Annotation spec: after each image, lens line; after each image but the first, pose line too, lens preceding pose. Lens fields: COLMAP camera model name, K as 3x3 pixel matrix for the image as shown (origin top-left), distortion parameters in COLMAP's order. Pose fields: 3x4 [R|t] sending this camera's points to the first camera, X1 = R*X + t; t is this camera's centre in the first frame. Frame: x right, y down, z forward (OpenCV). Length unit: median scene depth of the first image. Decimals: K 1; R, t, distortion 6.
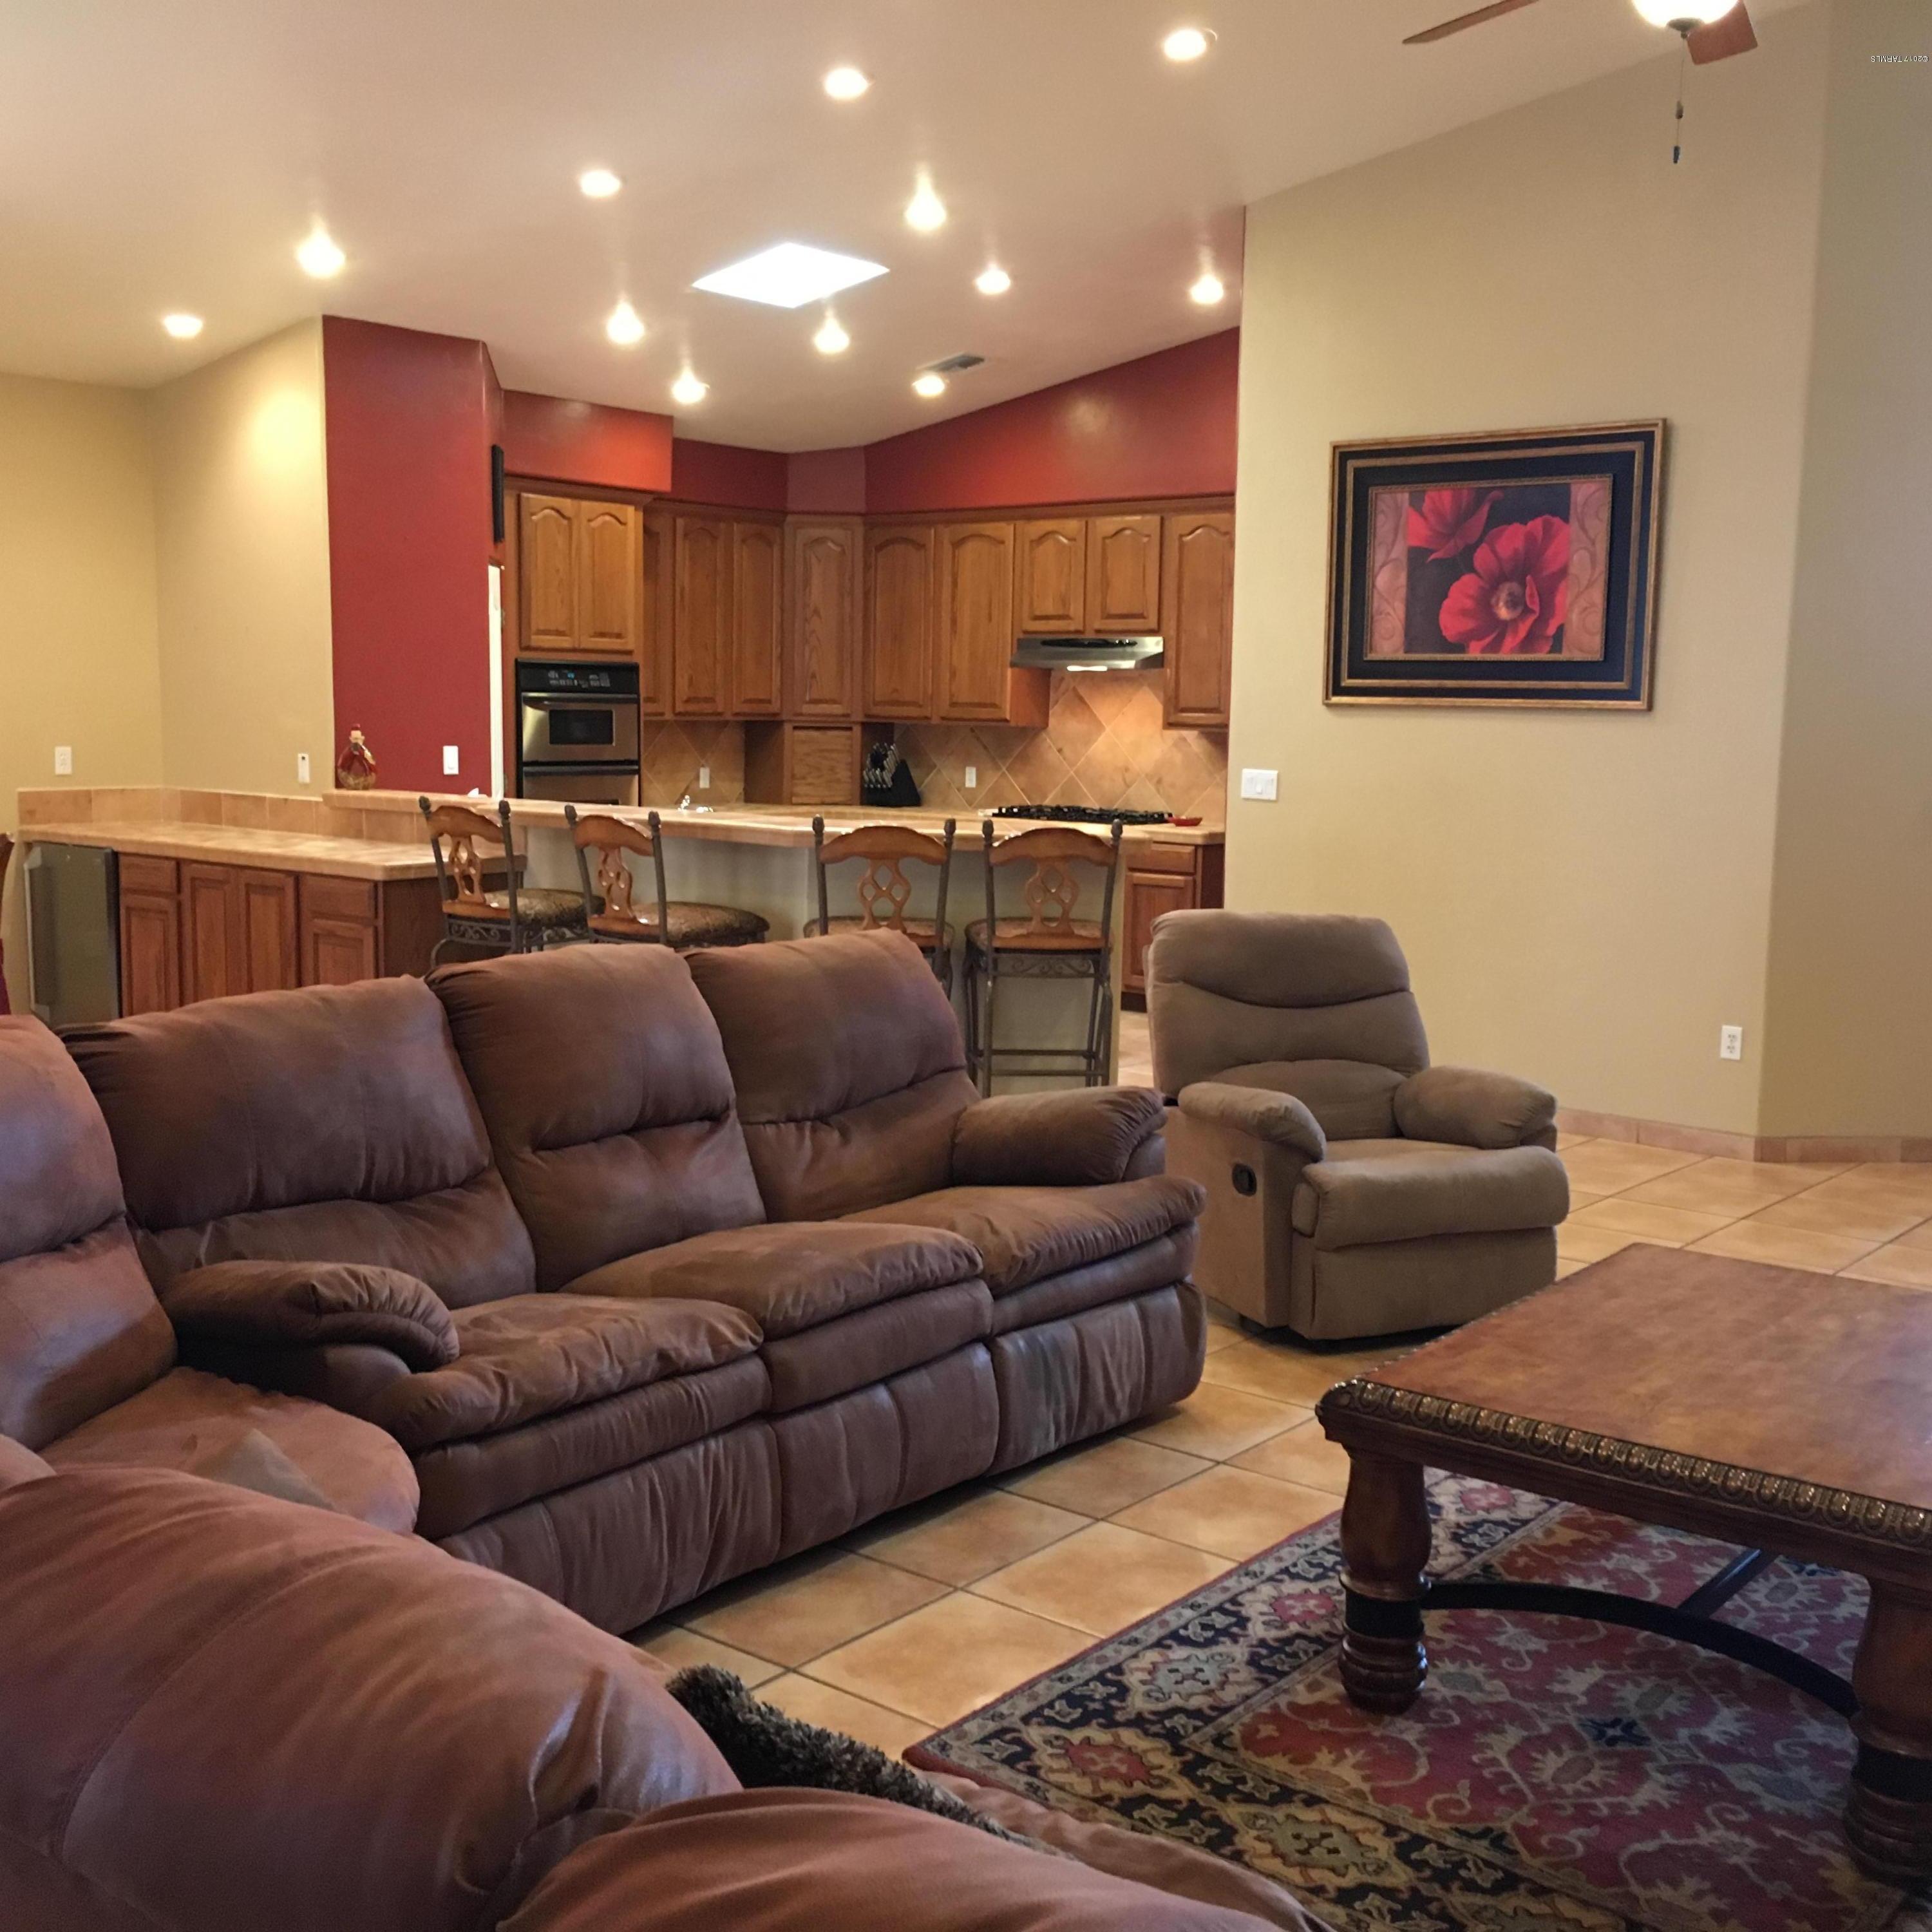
lens RADIAL K [[2207.8, 0, 975.7], [0, 2207.8, 967.3], [0, 0, 1]] dist [0.047110, 0.000000]
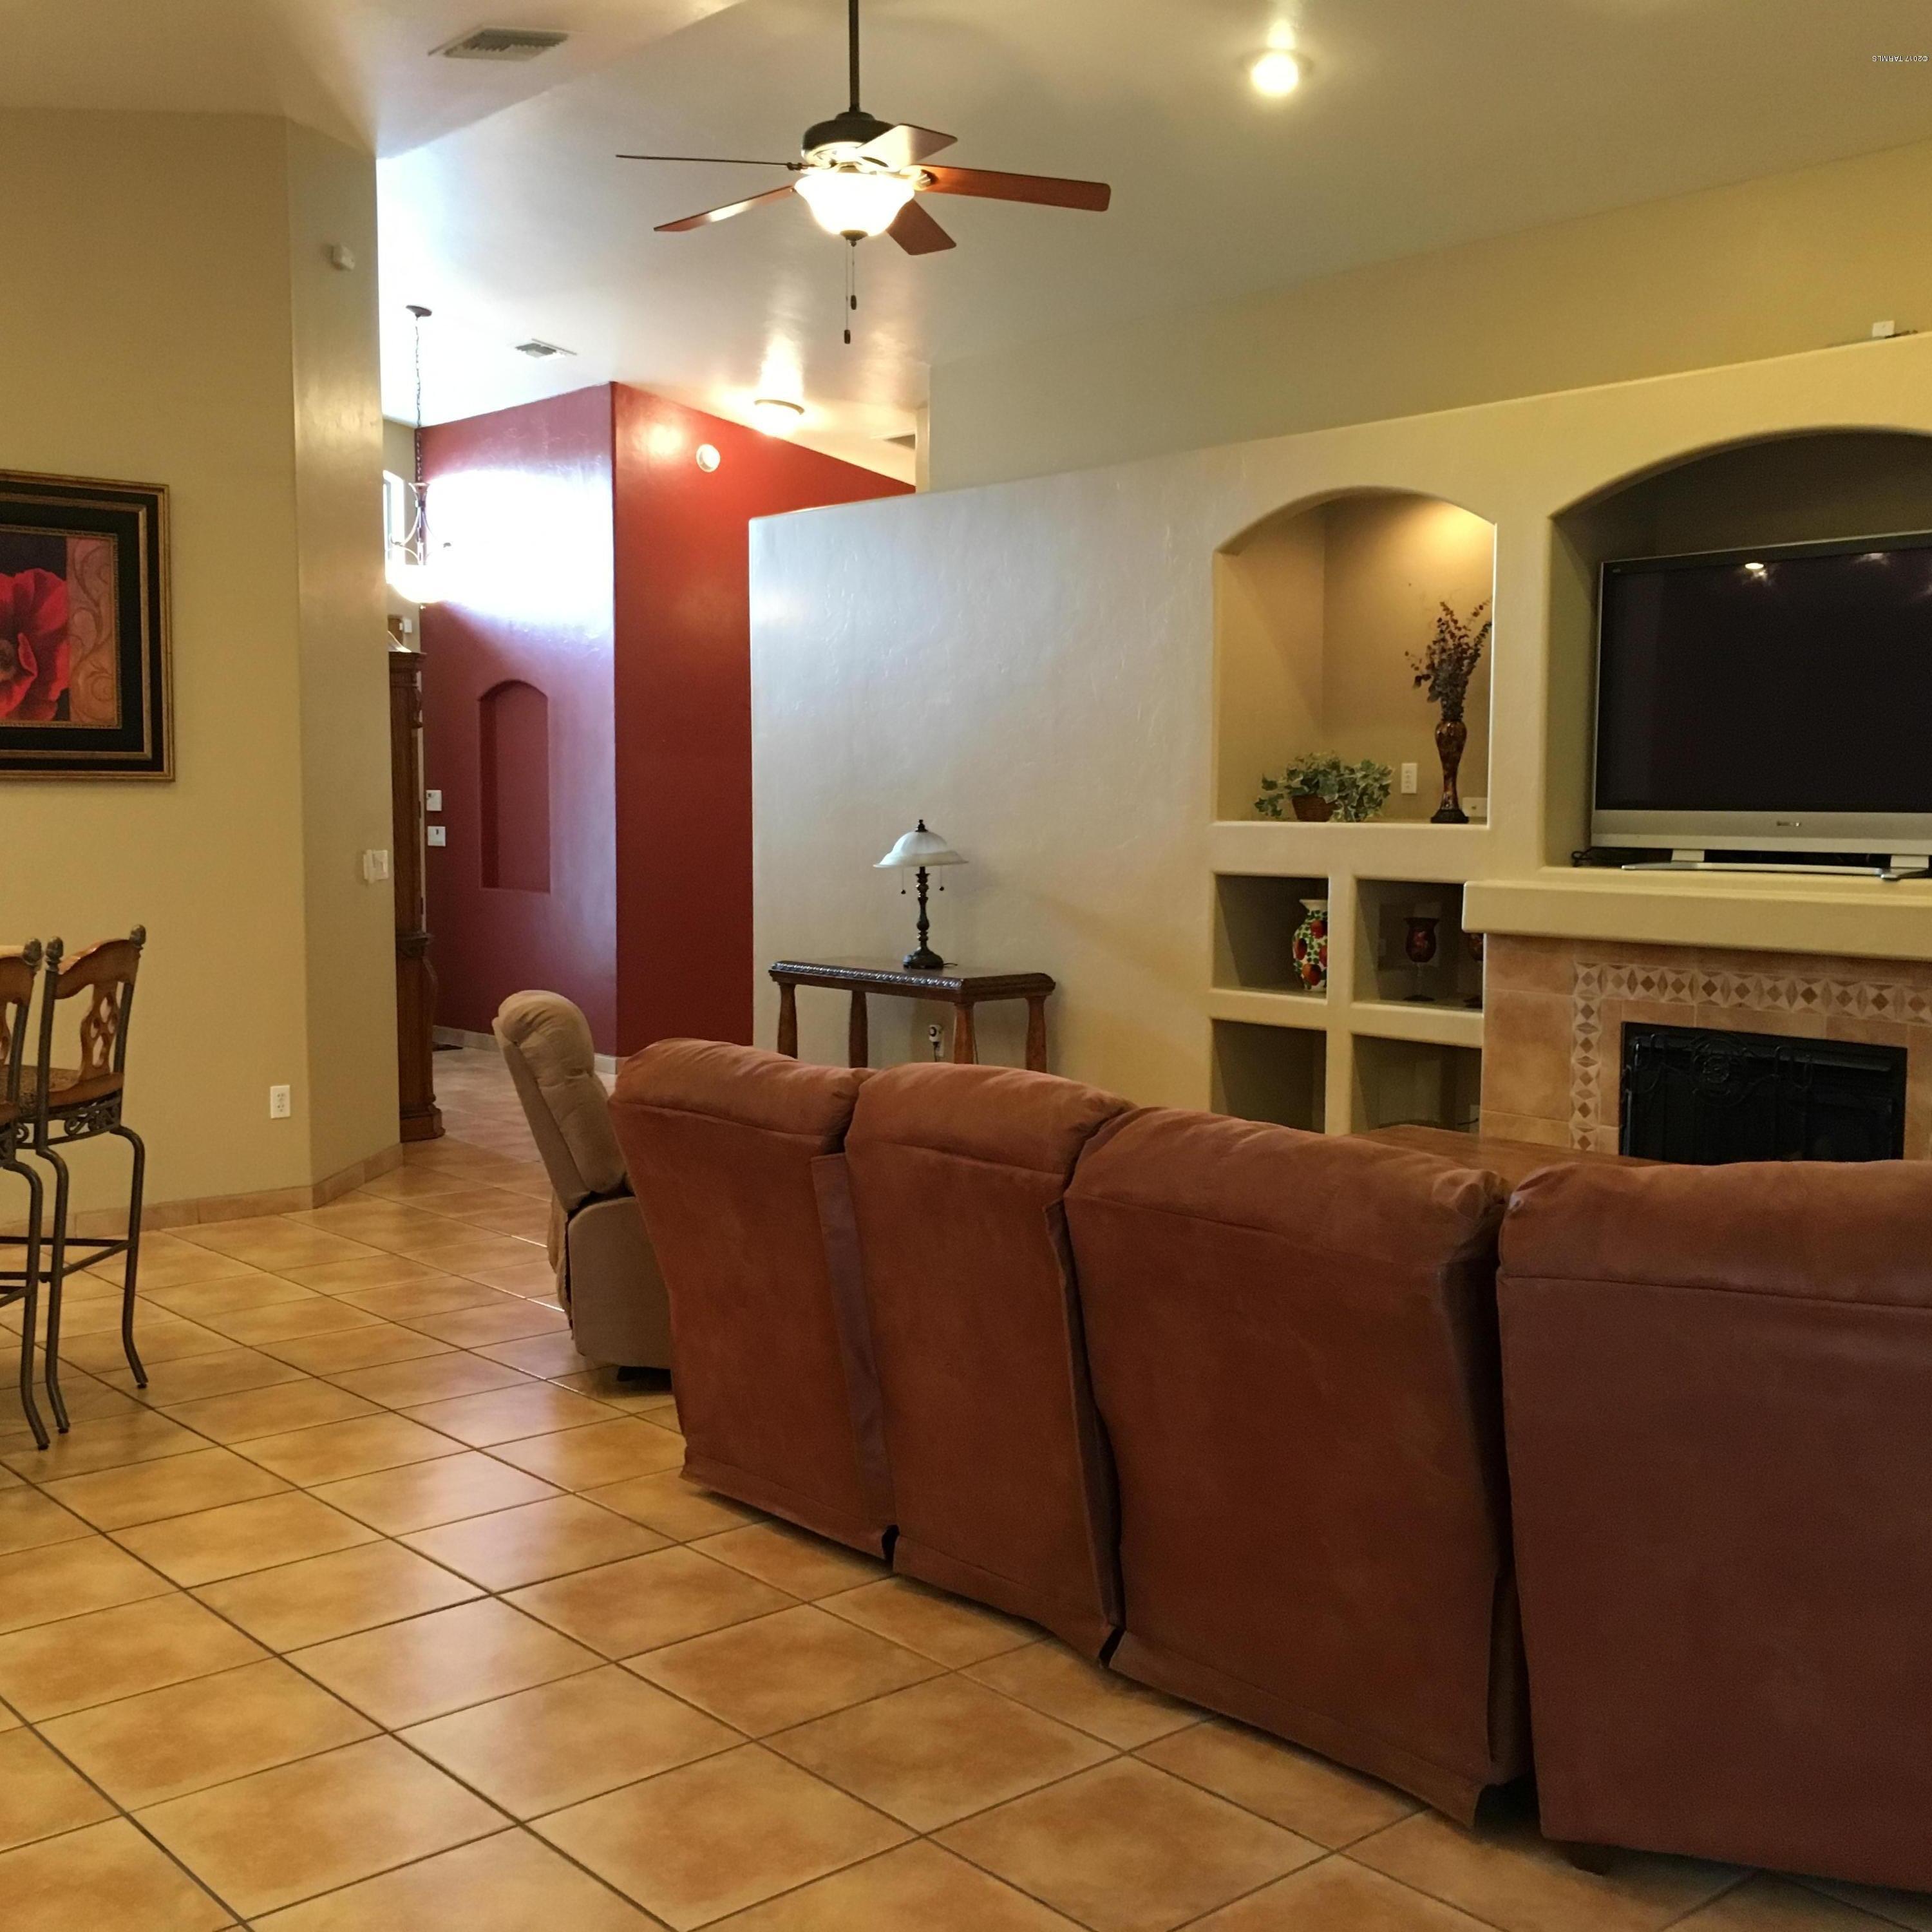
lens RADIAL K [[2207.8, 0, 967.2], [0, 2207.8, 969.2], [0, 0, 1]] dist [0.047110, 0.000000]
pose [[0.166750, -0.101052, 0.980807, -0.594877], [0.121607, 0.989248, 0.081247, -0.069736], [-0.978471, 0.105726, 0.177245, 0.486350]]
